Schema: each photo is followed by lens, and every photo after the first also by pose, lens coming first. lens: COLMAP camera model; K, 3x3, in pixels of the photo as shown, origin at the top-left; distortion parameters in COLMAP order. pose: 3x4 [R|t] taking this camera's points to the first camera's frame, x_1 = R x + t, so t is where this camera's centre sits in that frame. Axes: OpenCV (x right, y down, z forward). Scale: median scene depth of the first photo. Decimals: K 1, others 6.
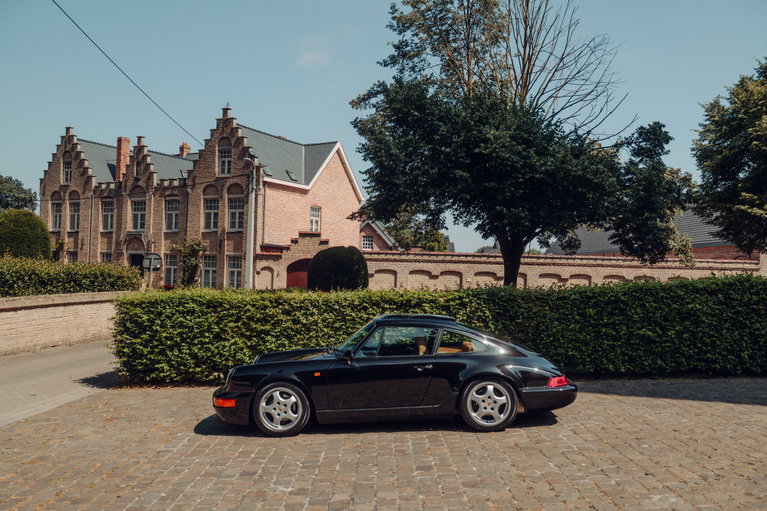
lens RADIAL K [[651.1, 0, 383.5], [0, 651.1, 255.5], [0, 0, 1]] dist [-0.012293, -0.011765]
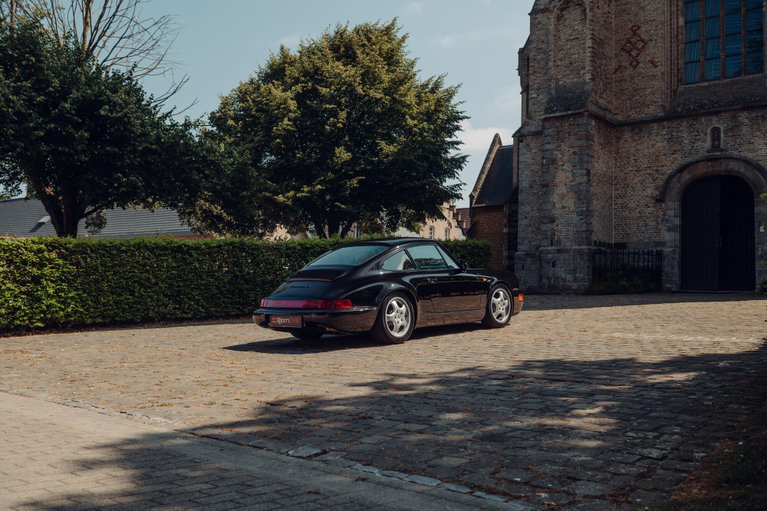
lens RADIAL K [[790.6, 0, 383.5], [0, 790.6, 255.5], [0, 0, 1]] dist [-0.003845, -0.004789]
pose [[0.644841, 0.024111, 0.763937, -0.224221], [-0.020582, 0.999688, -0.014178, 0.028309], [-0.764040, -0.006580, 0.645136, -0.033806]]
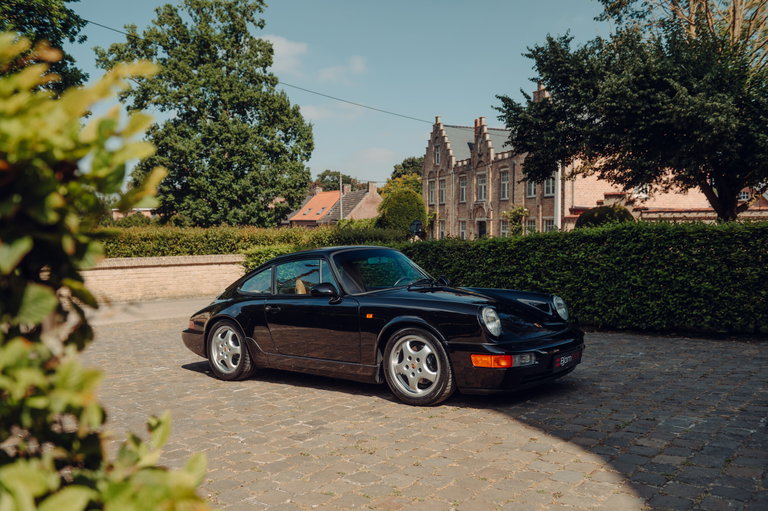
lens RADIAL K [[645.6, 0, 388.6], [0, 645.6, 257.4], [0, 0, 1]] dist [-0.011040, -0.008362]
pose [[0.769313, 0.001501, -0.638870, 0.248360], [0.033281, 0.998545, 0.042422, 0.008912], [0.638005, -0.053898, 0.768144, 0.024376]]
